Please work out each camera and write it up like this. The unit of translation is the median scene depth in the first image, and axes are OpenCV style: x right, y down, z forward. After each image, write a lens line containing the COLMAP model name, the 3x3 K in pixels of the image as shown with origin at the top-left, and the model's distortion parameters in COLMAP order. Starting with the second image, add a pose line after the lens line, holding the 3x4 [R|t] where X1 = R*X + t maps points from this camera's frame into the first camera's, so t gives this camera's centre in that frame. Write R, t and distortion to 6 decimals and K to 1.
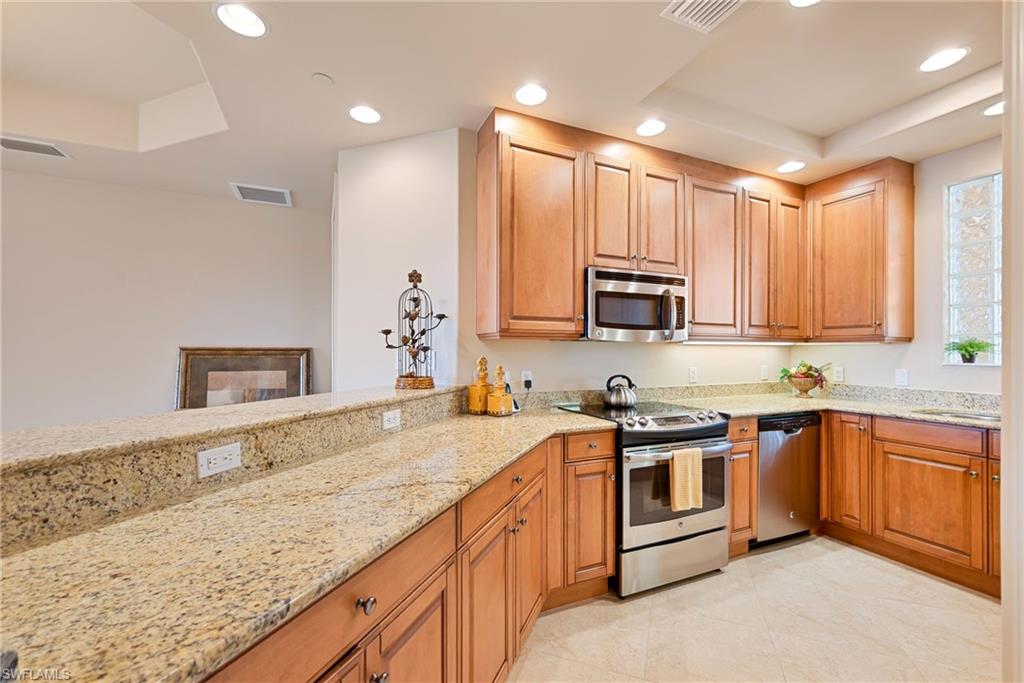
lens RADIAL K [[416.9, 0, 511.9], [0, 416.9, 346.9], [0, 0, 1]] dist [0.001089, -0.000166]
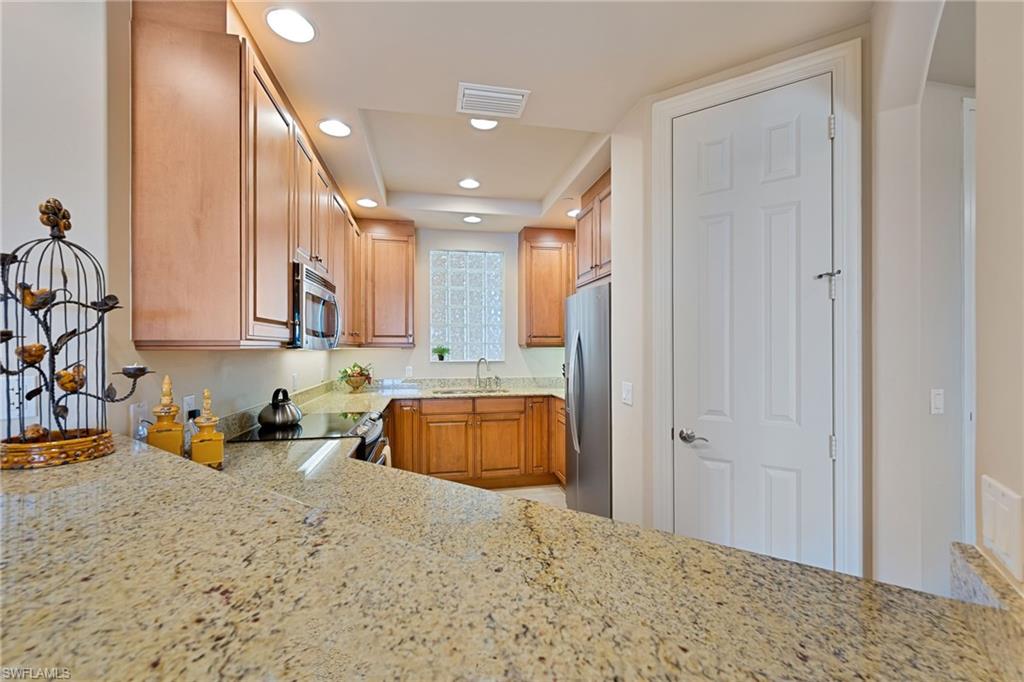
lens RADIAL K [[422.4, 0, 516.2], [0, 422.4, 341.5], [0, 0, 1]] dist [0.000352, 0.000145]
pose [[0.215113, 0.008517, 0.976552, -0.545593], [-0.002637, 0.999963, -0.008140, -0.026916], [-0.976586, -0.000824, 0.215127, 0.392479]]
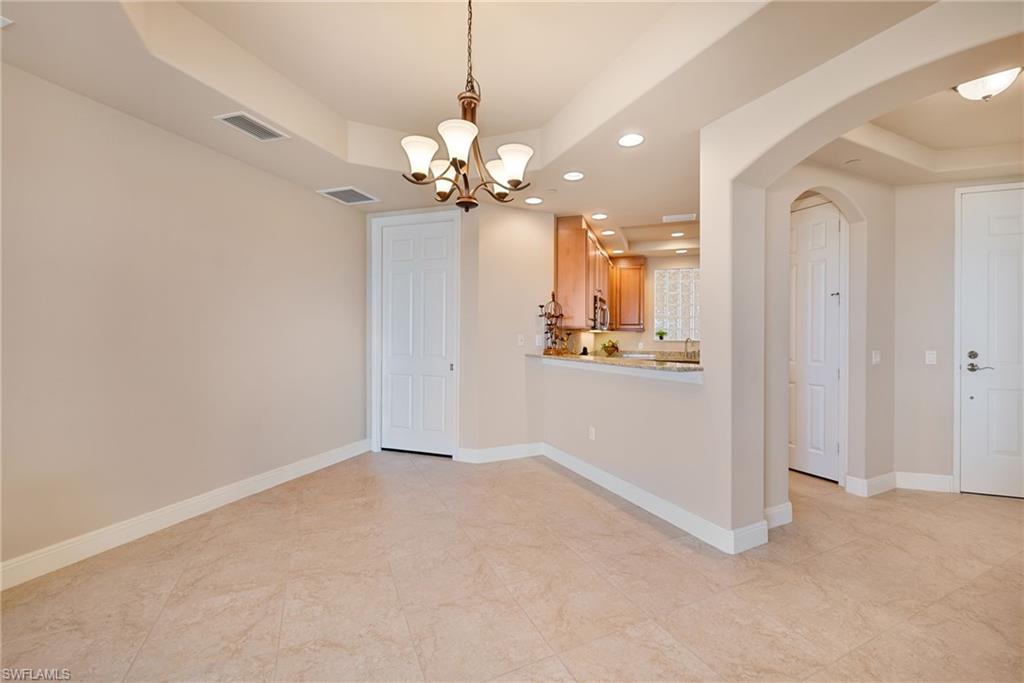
lens RADIAL K [[422.4, 0, 516.2], [0, 422.4, 342.0], [0, 0, 1]] dist [0.000352, 0.000145]
pose [[0.685456, -0.010371, 0.728040, -1.650279], [-0.007214, 0.999753, 0.021033, 0.003857], [-0.728078, -0.019670, 0.685212, -0.174251]]
